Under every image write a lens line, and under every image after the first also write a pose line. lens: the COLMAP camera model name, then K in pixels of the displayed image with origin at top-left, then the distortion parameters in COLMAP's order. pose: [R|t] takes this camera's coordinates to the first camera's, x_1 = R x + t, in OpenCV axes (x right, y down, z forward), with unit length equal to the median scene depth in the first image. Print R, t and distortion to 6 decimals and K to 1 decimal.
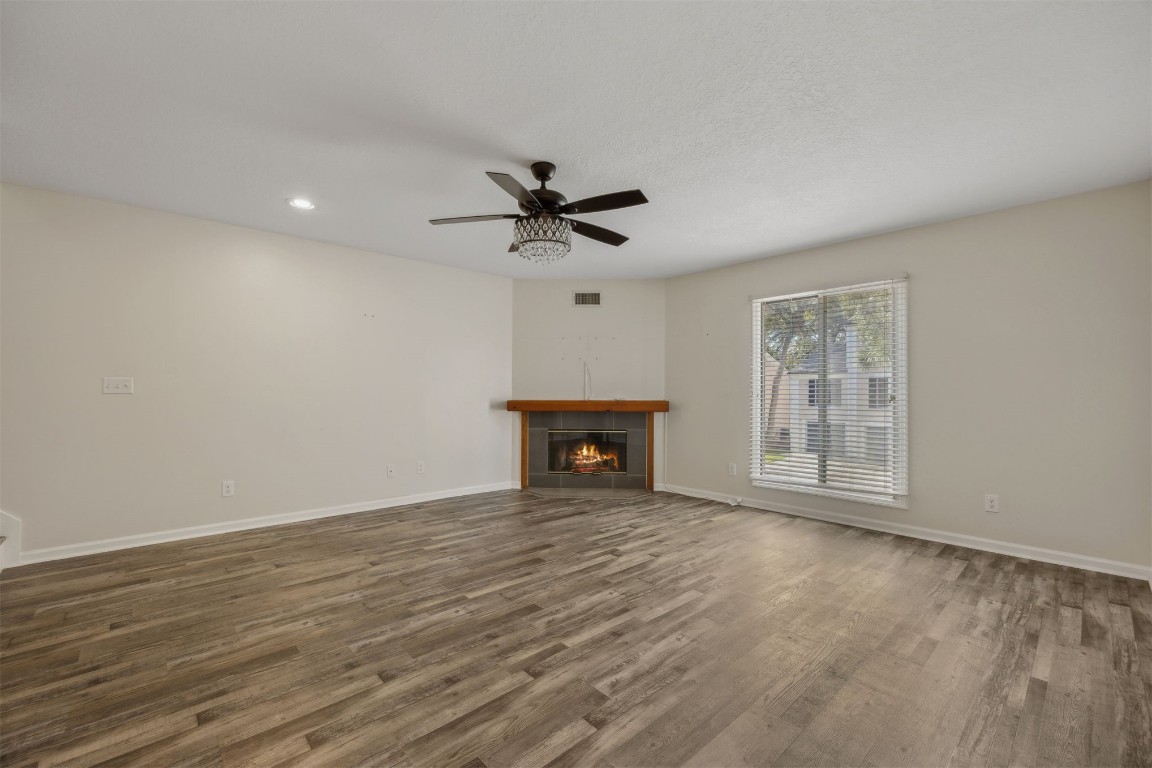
lens RADIAL K [[477.0, 0, 571.4], [0, 477.0, 416.8], [0, 0, 1]] dist [-0.000421, 0.000087]
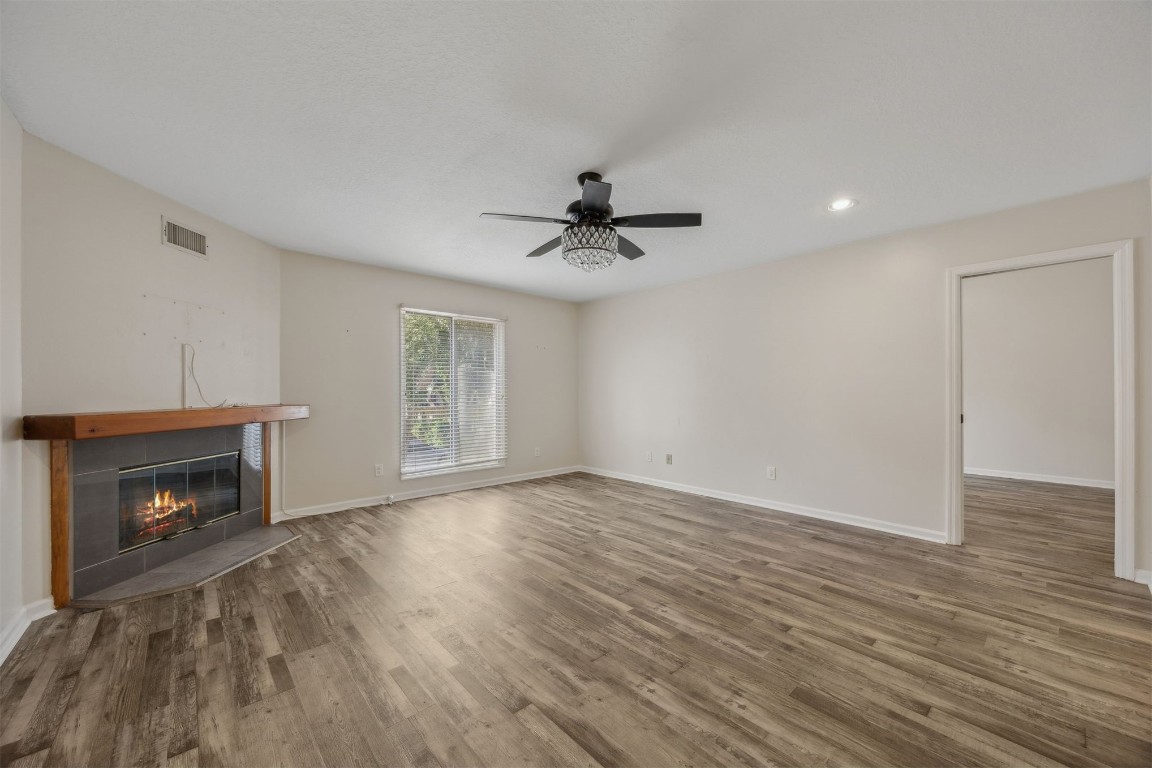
lens RADIAL K [[442.9, 0, 566.5], [0, 442.9, 389.2], [0, 0, 1]] dist [0.000786, -0.000033]
pose [[0.008616, 0.006616, 0.999941, -1.217334], [0.050109, 0.998719, -0.007039, -0.069565], [-0.998707, 0.050167, 0.008273, 1.205673]]
